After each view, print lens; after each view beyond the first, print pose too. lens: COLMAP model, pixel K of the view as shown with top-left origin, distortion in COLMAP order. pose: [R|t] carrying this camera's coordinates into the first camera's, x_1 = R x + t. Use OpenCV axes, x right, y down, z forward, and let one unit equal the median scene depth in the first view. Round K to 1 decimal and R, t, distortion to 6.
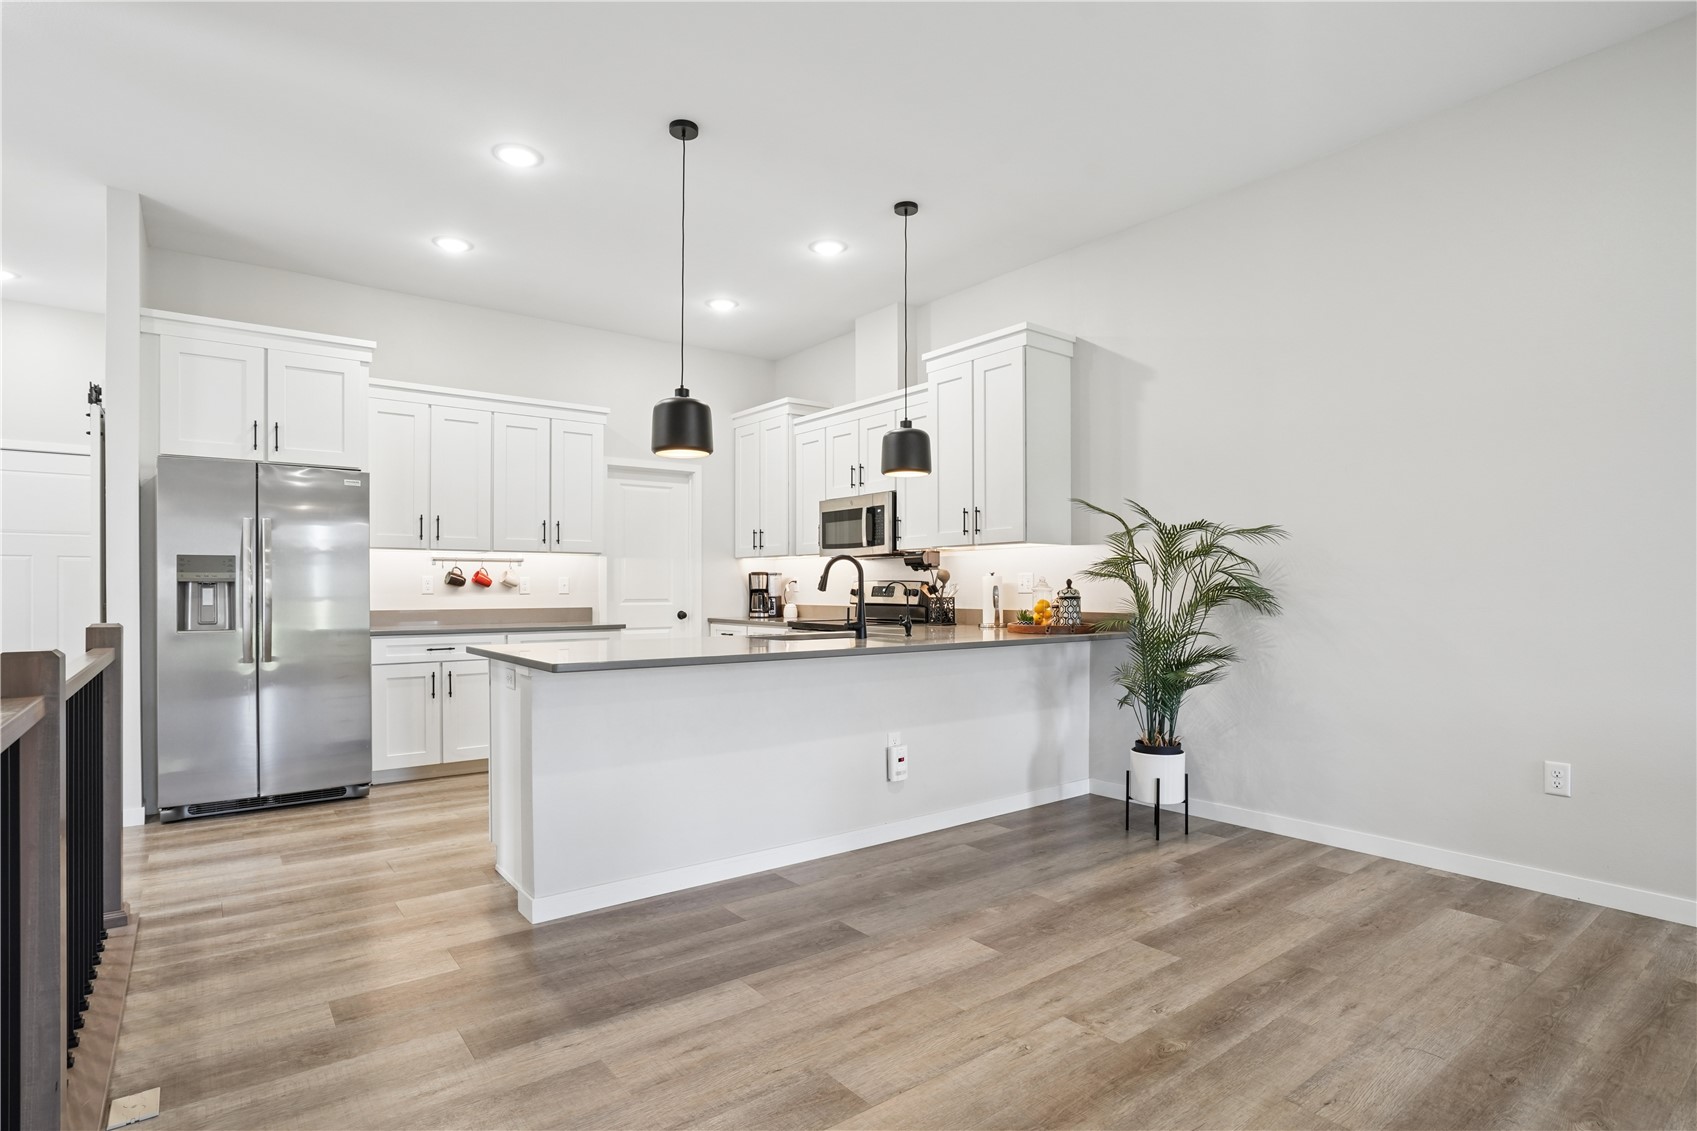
lens RADIAL K [[852.6, 0, 846.6], [0, 852.6, 579.2], [0, 0, 1]] dist [-0.000923, -0.000008]
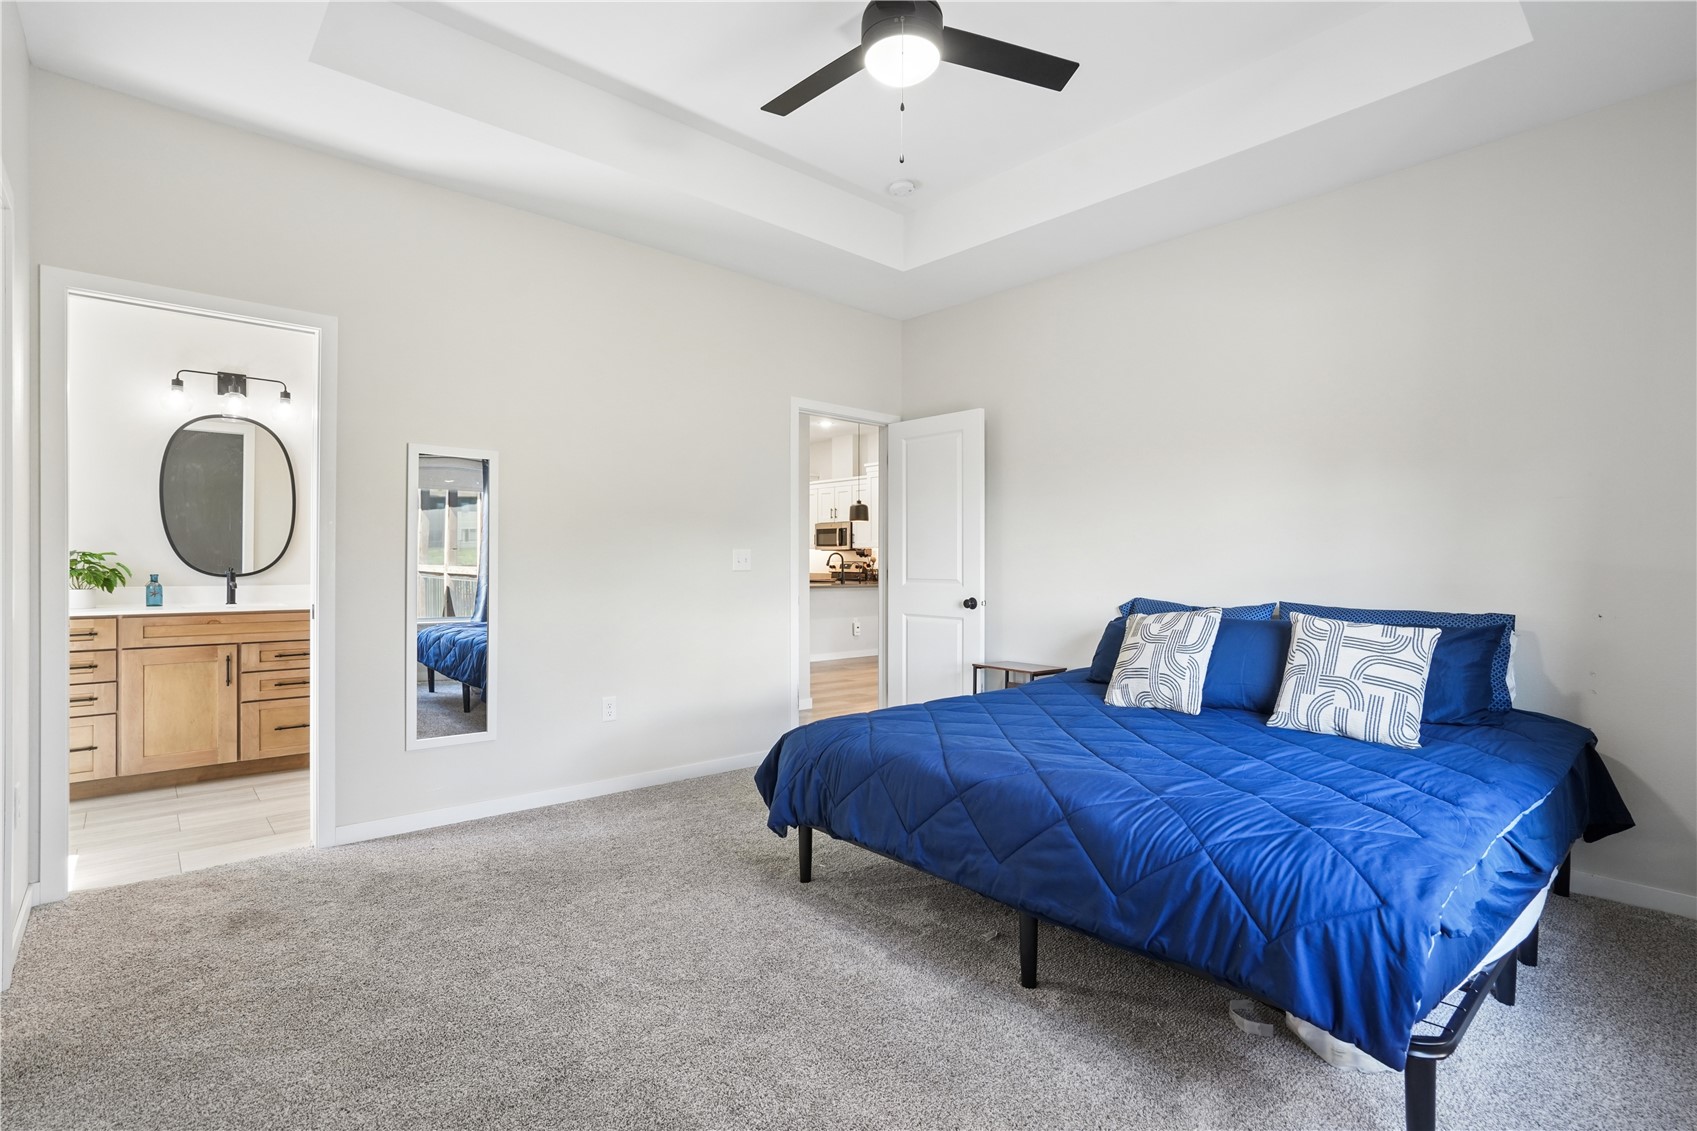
lens RADIAL K [[784.9, 0, 850.7], [0, 784.9, 559.2], [0, 0, 1]] dist [-0.020409, -0.000101]
pose [[0.996509, 0.002362, 0.083458, -0.115576], [-0.003020, 0.999965, 0.007757, -0.020205], [-0.083437, -0.007982, 0.996481, -1.033292]]
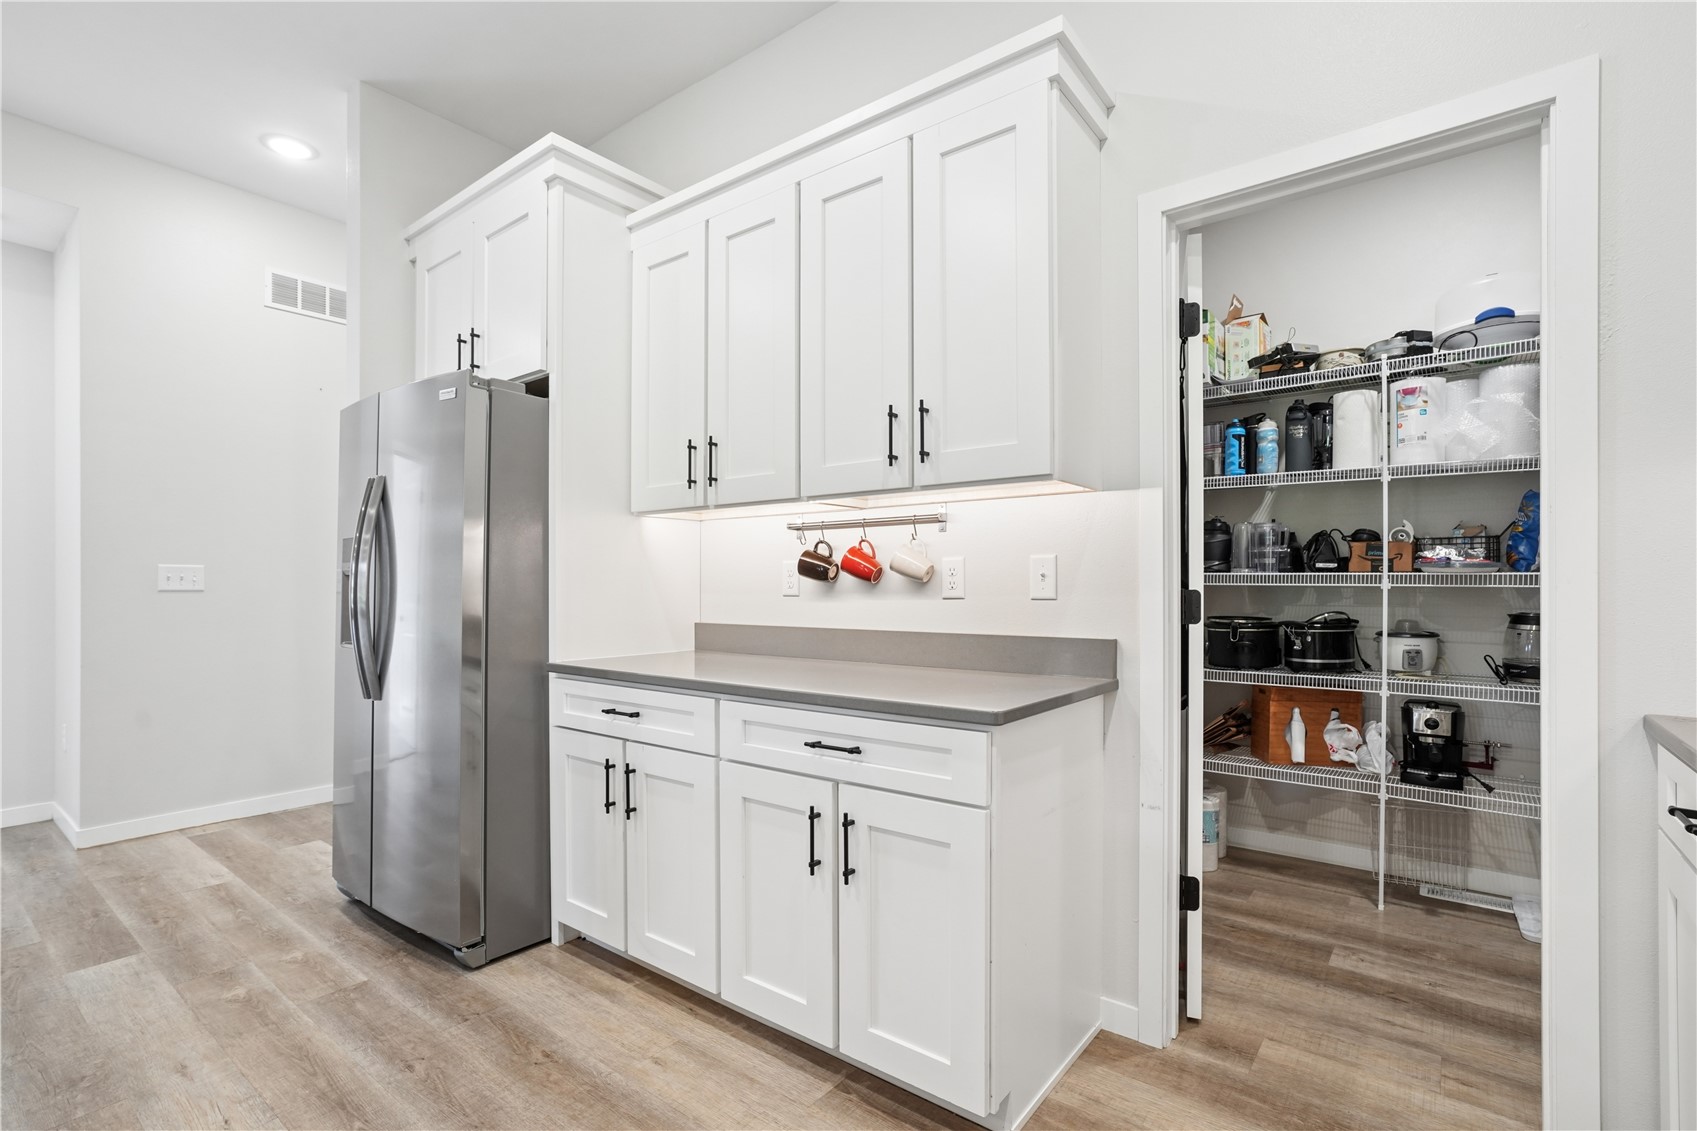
lens RADIAL K [[784.9, 0, 849.4], [0, 784.9, 579.3], [0, 0, 1]] dist [-0.020409, -0.000101]
pose [[0.257900, -0.002142, -0.966169, -0.024132], [0.006023, 0.999982, -0.000609, 0.008501], [0.966153, -0.005662, 0.257908, 0.936760]]
